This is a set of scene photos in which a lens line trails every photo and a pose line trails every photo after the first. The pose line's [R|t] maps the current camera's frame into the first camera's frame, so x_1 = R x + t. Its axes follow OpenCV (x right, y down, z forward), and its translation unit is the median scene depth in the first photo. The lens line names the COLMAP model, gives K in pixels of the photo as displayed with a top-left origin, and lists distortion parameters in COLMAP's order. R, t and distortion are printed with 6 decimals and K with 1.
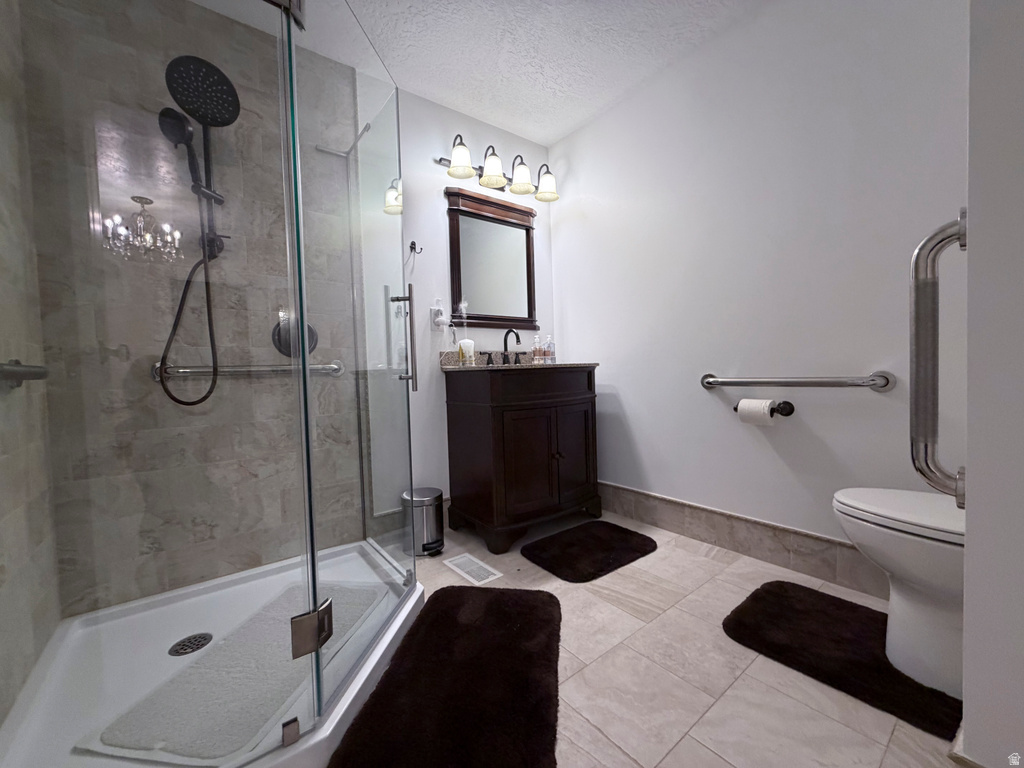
lens RADIAL K [[408.5, 0, 508.3], [0, 408.5, 383.5], [0, 0, 1]] dist [-0.000148, -0.000780]
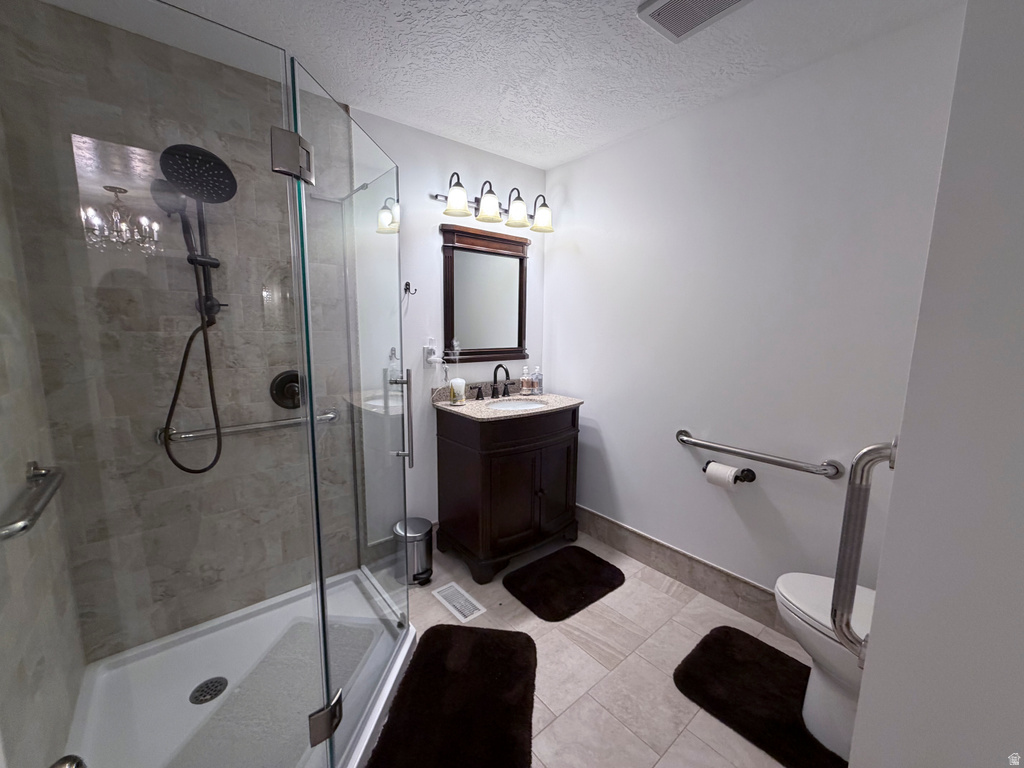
lens RADIAL K [[408.5, 0, 508.3], [0, 408.5, 383.5], [0, 0, 1]] dist [-0.000148, -0.000780]
pose [[0.998489, 0.036600, 0.040997, -0.020174], [-0.040898, 0.993151, 0.109451, -0.254421], [-0.036710, -0.110962, 0.993146, -0.039713]]
